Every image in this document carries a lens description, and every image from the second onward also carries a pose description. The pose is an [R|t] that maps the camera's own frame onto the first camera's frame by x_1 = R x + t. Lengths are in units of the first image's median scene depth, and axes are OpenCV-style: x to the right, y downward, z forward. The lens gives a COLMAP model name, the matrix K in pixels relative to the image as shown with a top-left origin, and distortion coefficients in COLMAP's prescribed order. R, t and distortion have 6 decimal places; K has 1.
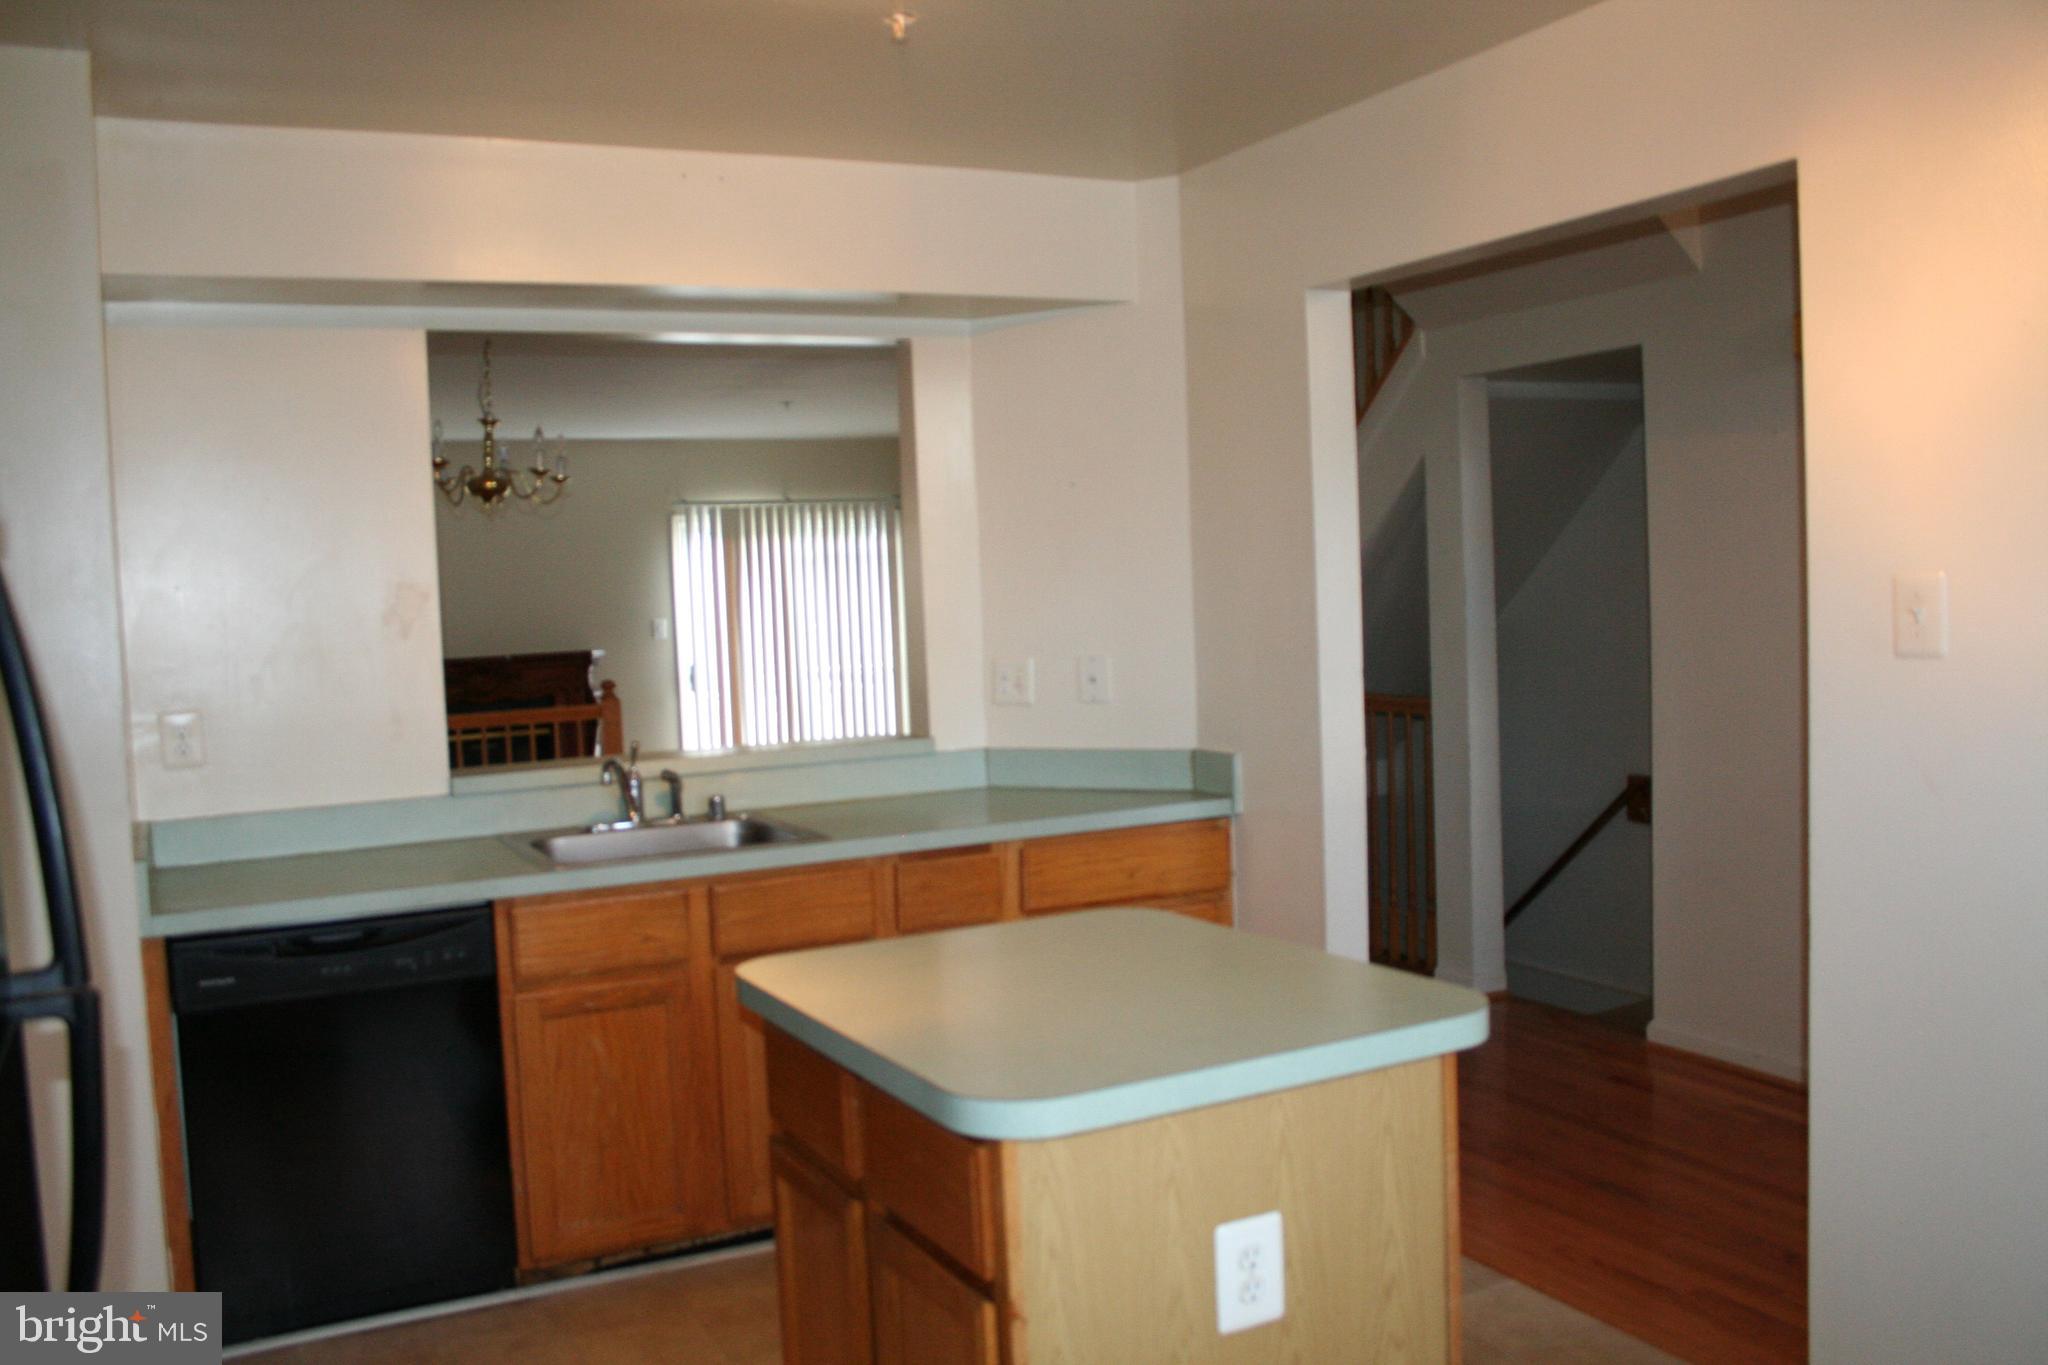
lens RADIAL K [[1723.4, 0, 1024.7], [0, 1723.4, 692.9], [0, 0, 1]] dist [-0.145572, 0.123367]
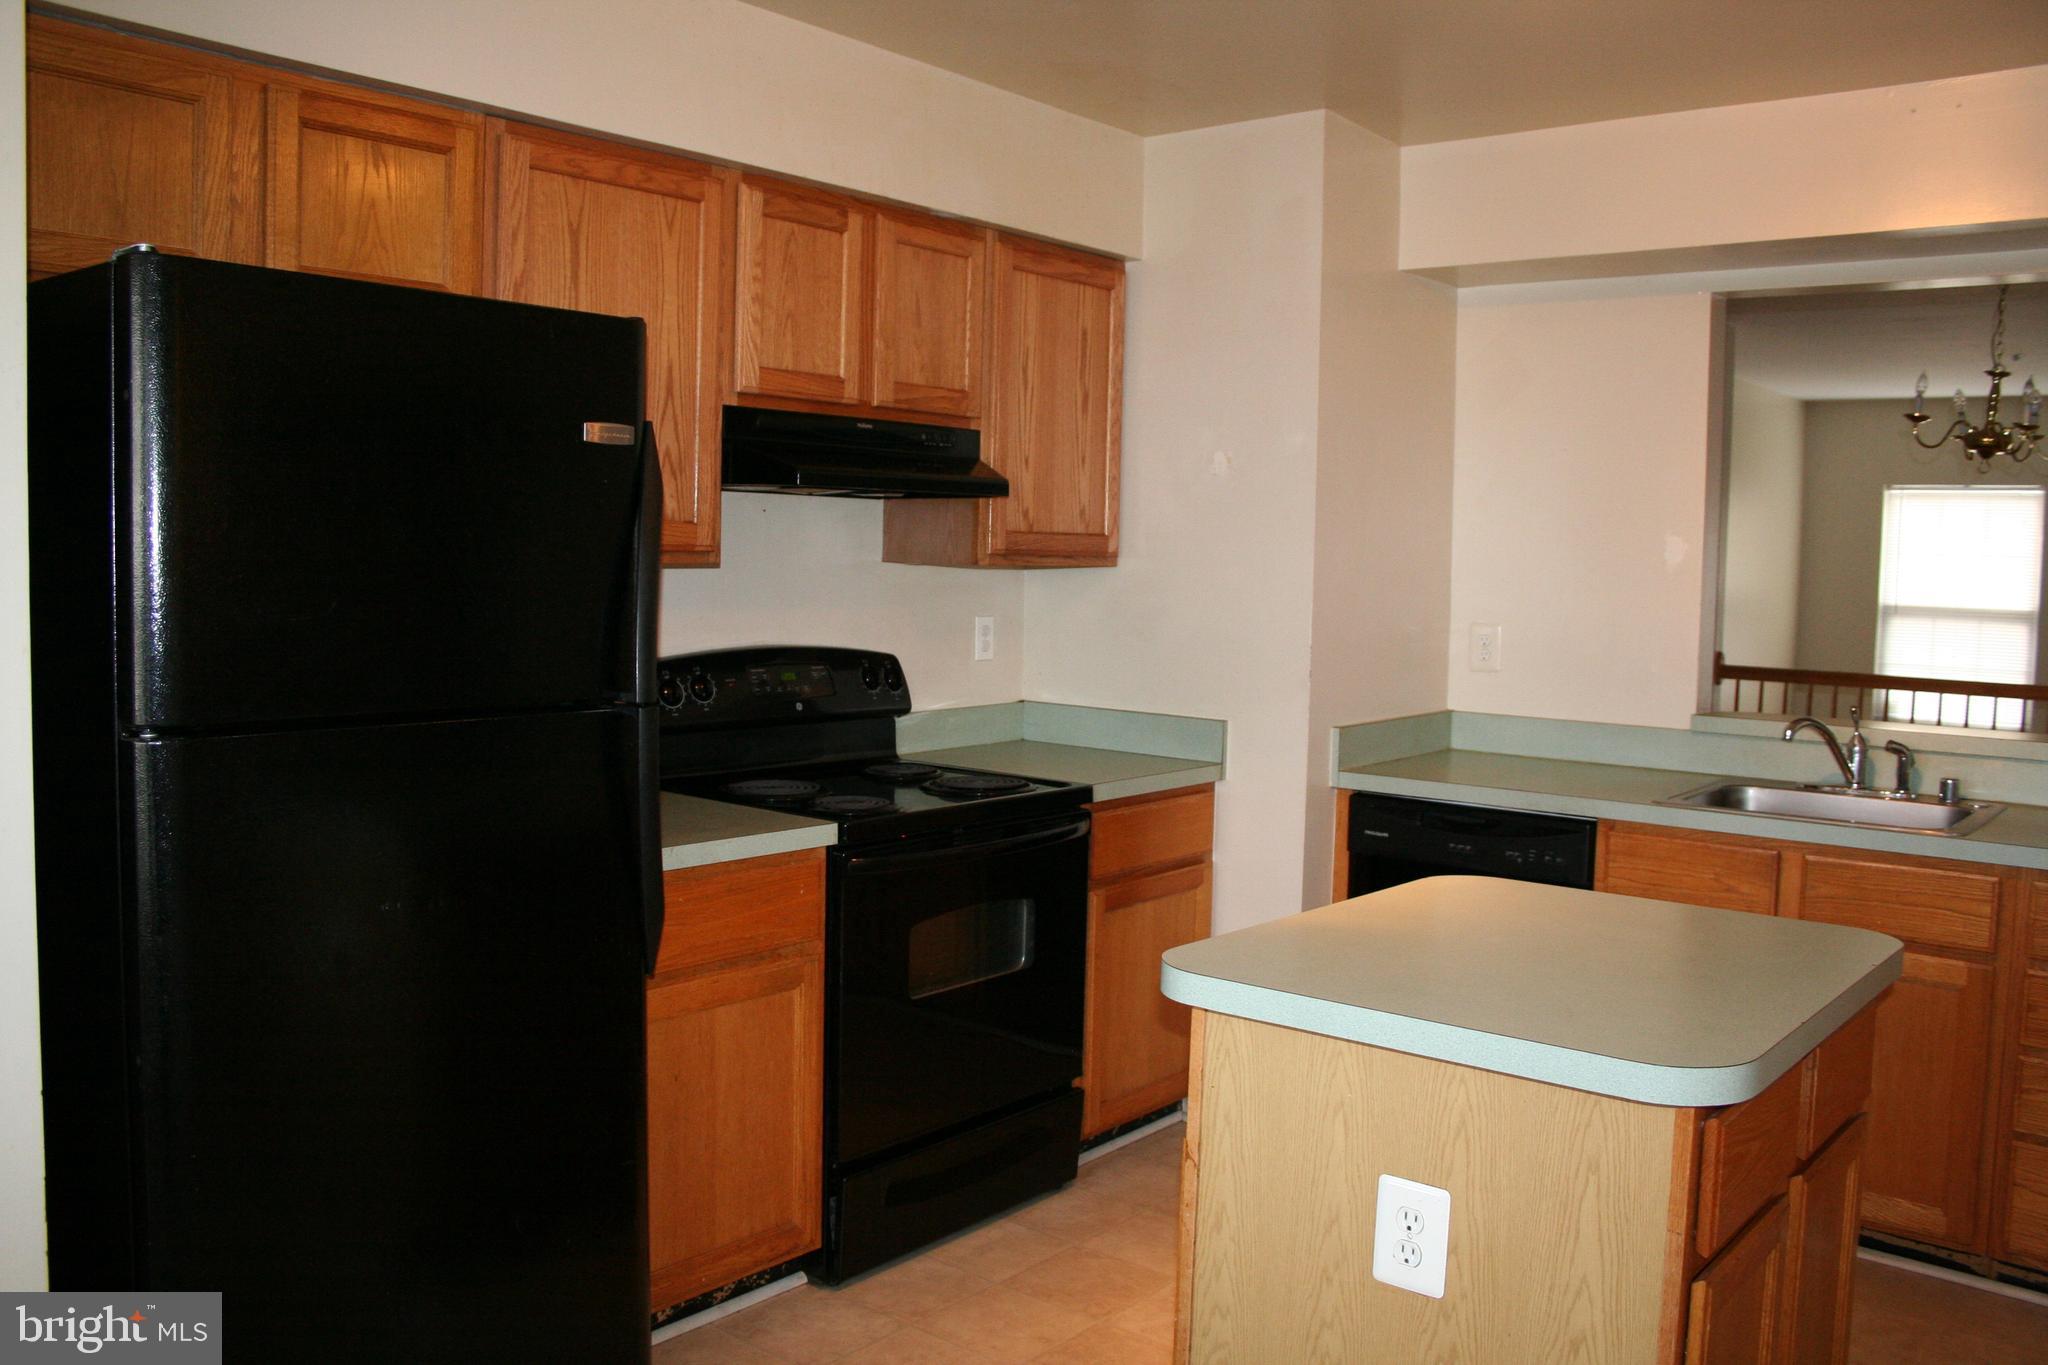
lens RADIAL K [[1723.4, 0, 1044.2], [0, 1723.4, 675.8], [0, 0, 1]] dist [-0.145572, 0.123367]
pose [[0.408773, 0.119914, -0.904724, 0.518428], [-0.102563, 0.991086, 0.085020, -0.025792], [0.906855, 0.058038, 0.417428, 0.214634]]
